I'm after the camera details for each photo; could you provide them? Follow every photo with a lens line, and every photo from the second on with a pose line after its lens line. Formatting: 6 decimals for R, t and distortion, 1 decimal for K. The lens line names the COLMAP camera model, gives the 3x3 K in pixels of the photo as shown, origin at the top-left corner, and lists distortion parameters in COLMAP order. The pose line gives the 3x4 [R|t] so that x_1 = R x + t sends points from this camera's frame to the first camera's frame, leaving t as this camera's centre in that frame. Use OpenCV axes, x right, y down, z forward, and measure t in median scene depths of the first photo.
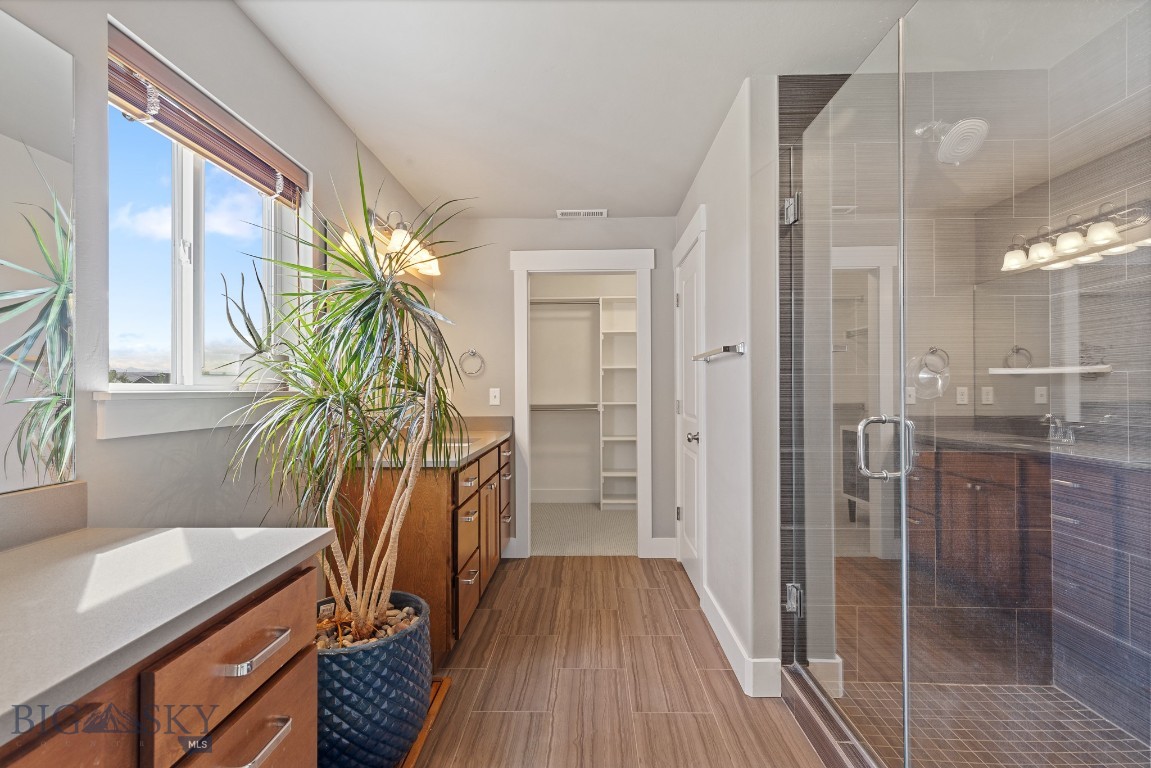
lens RADIAL K [[517.7, 0, 579.3], [0, 517.7, 385.4], [0, 0, 1]] dist [0.008101, -0.000280]
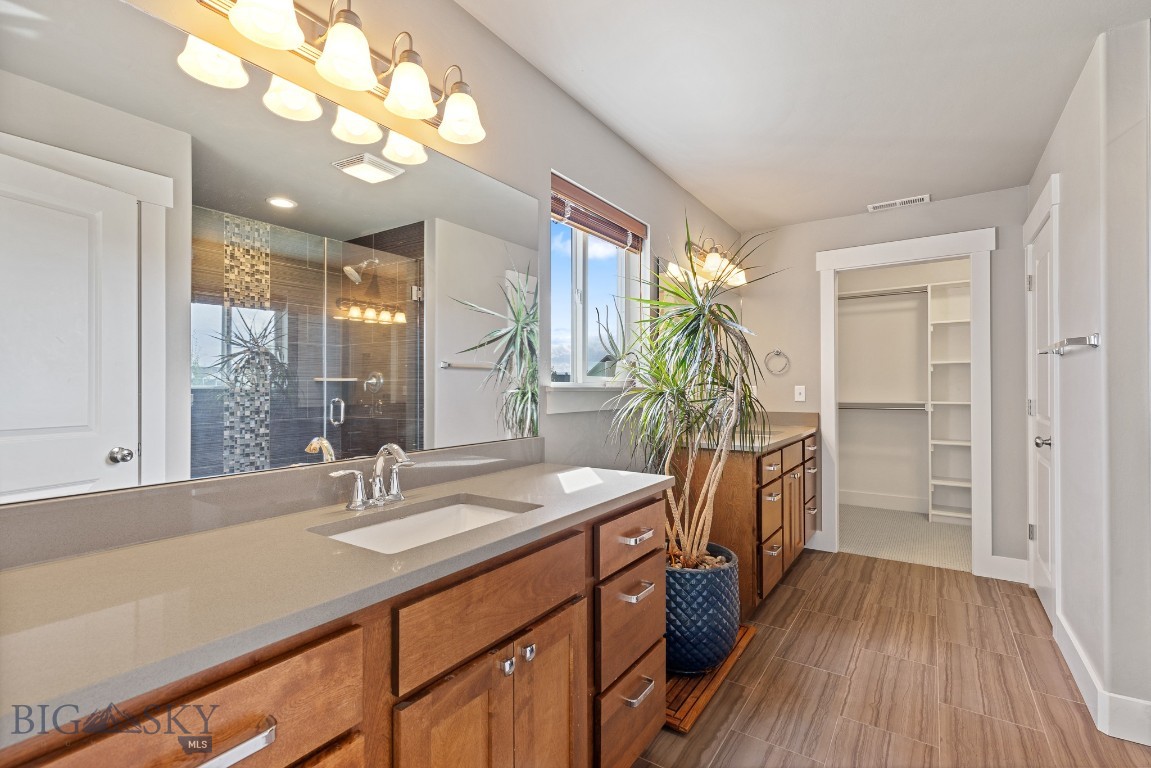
lens RADIAL K [[517.7, 0, 574.3], [0, 517.7, 385.2], [0, 0, 1]] dist [0.008101, -0.000280]
pose [[0.833432, 0.000613, -0.552622, 0.066166], [0.001437, 0.999994, 0.003277, 0.001251], [0.552621, -0.003526, 0.833426, -0.233287]]
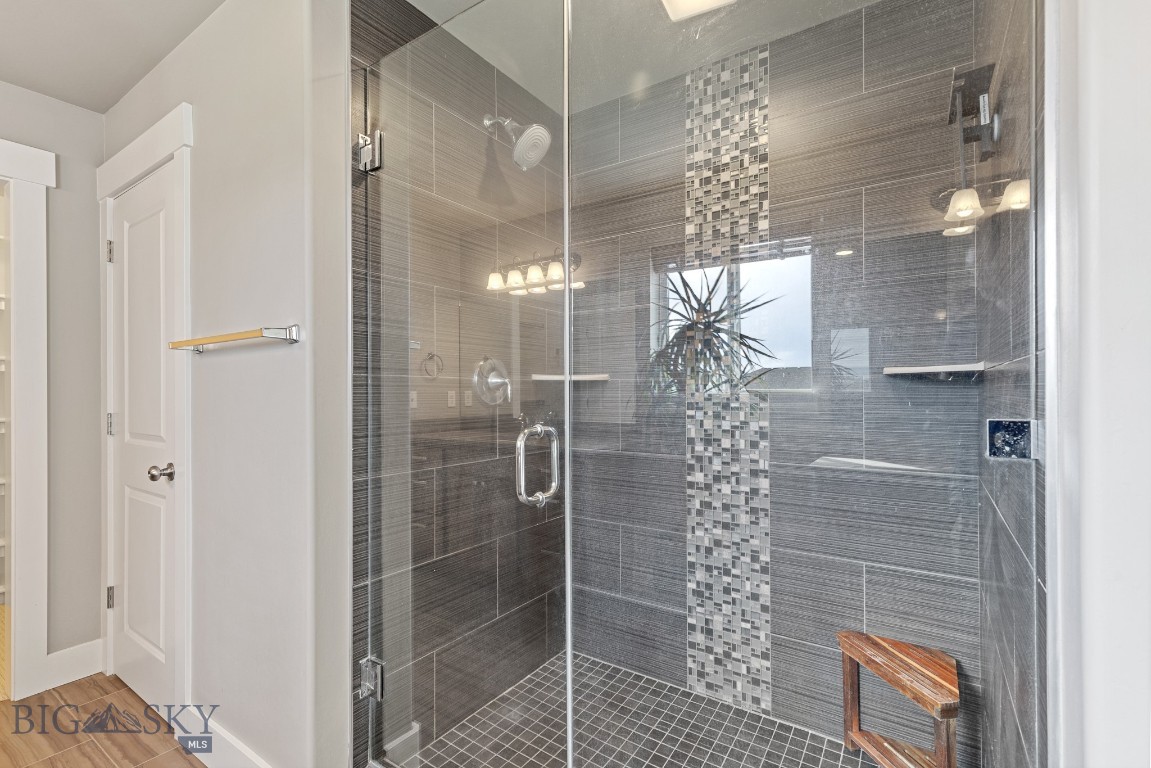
lens RADIAL K [[517.7, 0, 564.9], [0, 517.7, 388.4], [0, 0, 1]] dist [0.008101, -0.000280]
pose [[0.546610, 0.003582, 0.837379, -0.056745], [-0.001413, 0.999993, -0.003356, 0.000372], [-0.837386, 0.000651, 0.546612, 0.357605]]
